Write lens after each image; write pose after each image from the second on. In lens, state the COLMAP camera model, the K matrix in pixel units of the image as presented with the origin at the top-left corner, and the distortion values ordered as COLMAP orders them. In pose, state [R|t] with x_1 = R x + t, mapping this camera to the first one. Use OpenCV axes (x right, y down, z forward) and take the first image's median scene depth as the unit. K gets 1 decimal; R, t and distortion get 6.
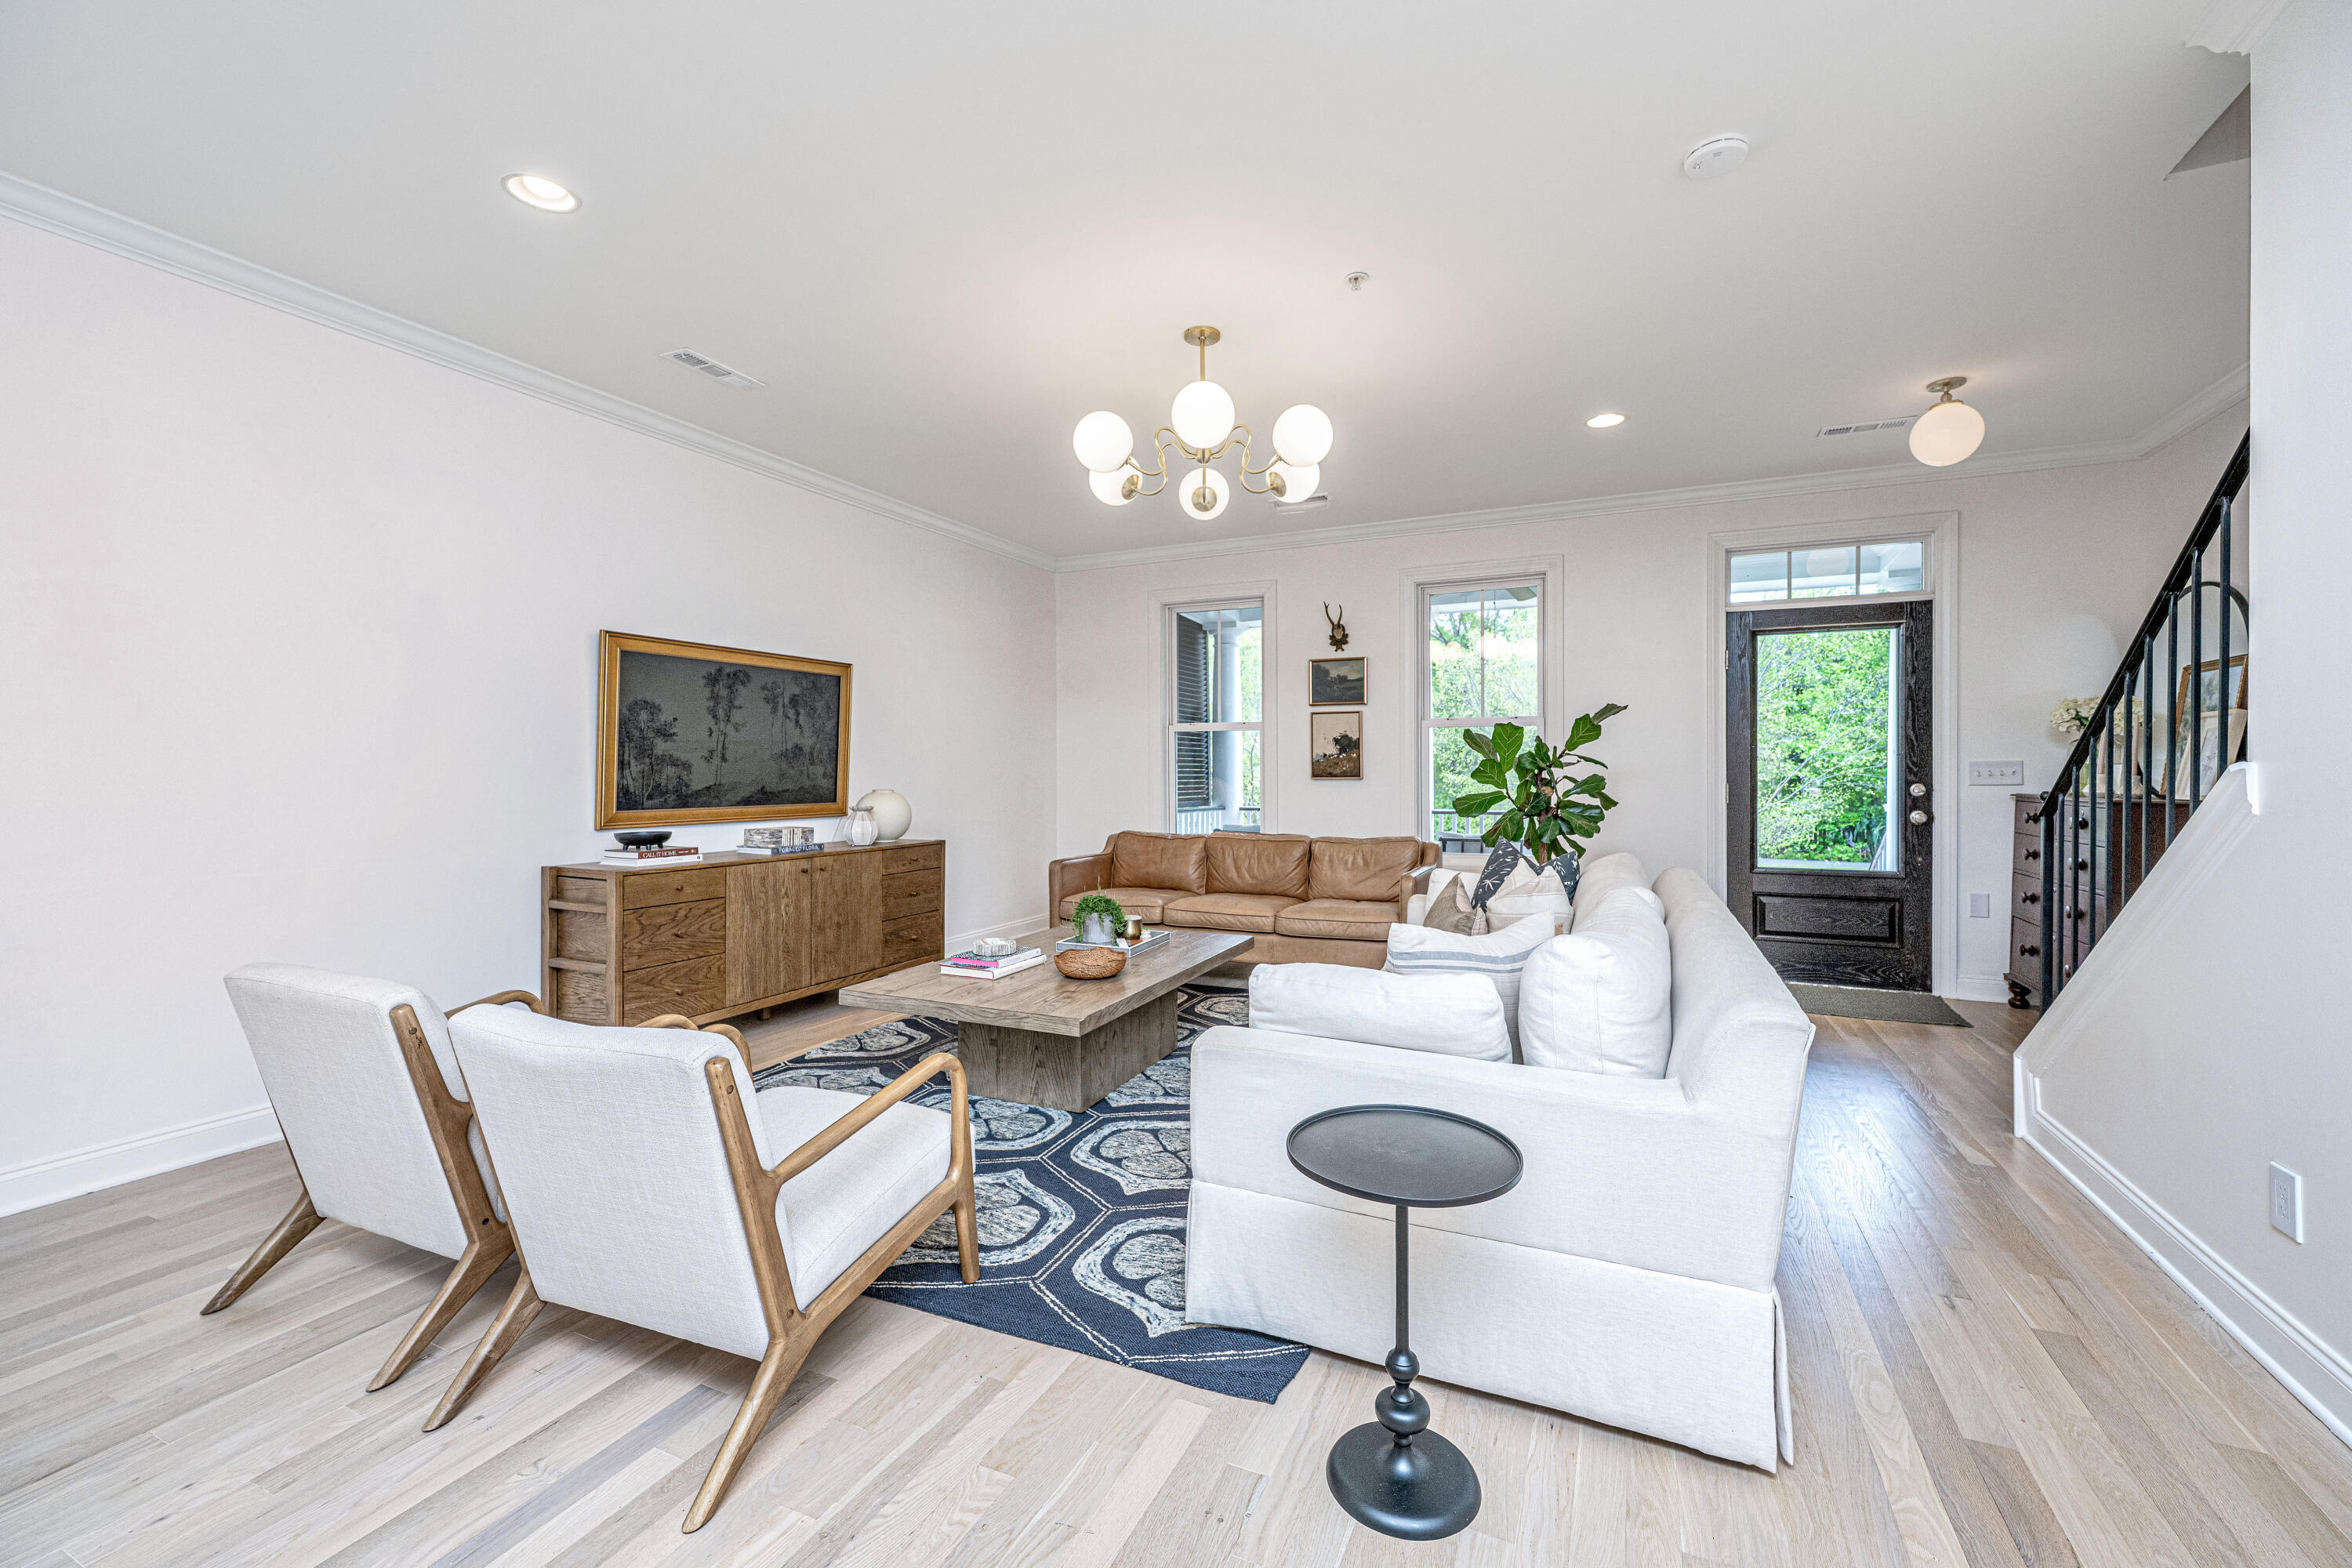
lens RADIAL K [[964.1, 0, 1163.3], [0, 964.1, 754.8], [0, 0, 1]] dist [0.000695, 0.000198]
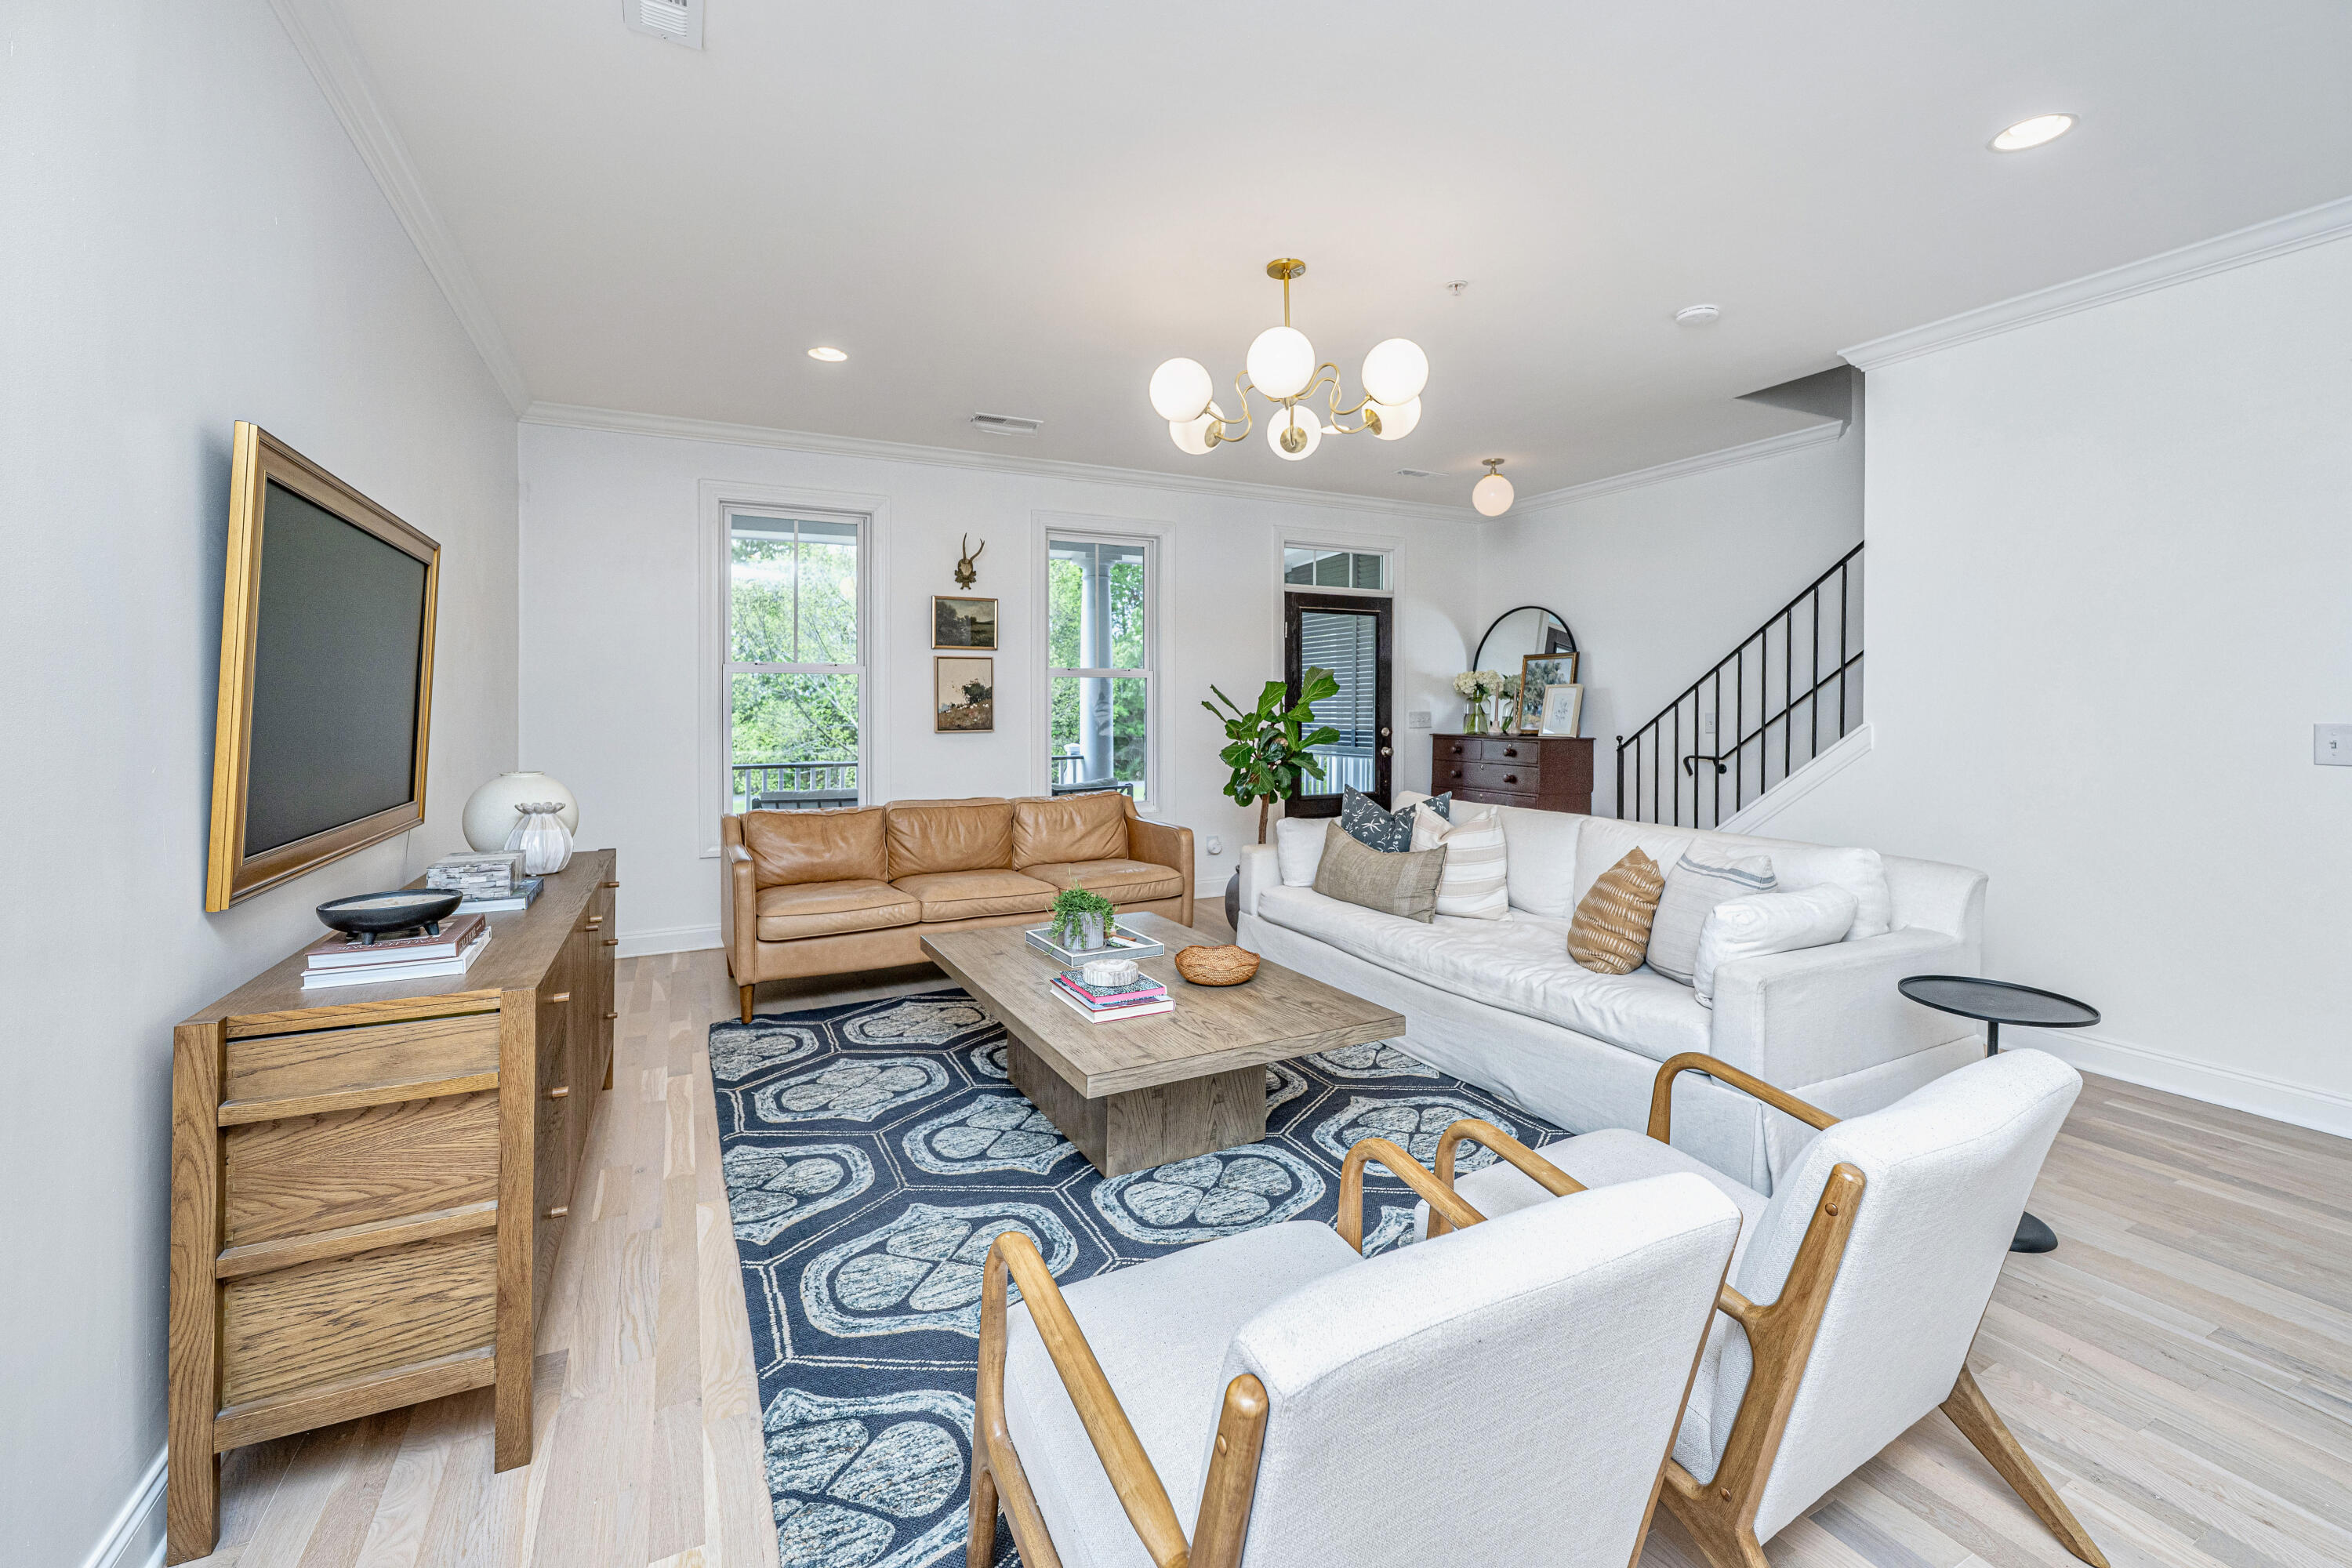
lens RADIAL K [[995.8, 0, 1203.8], [0, 995.8, 707.7], [0, 0, 1]] dist [-0.000128, 0.000018]
pose [[0.598914, -0.003942, 0.800804, -0.433343], [-0.010083, 0.999872, 0.012462, -0.011599], [-0.800750, -0.015538, 0.598797, 0.272575]]
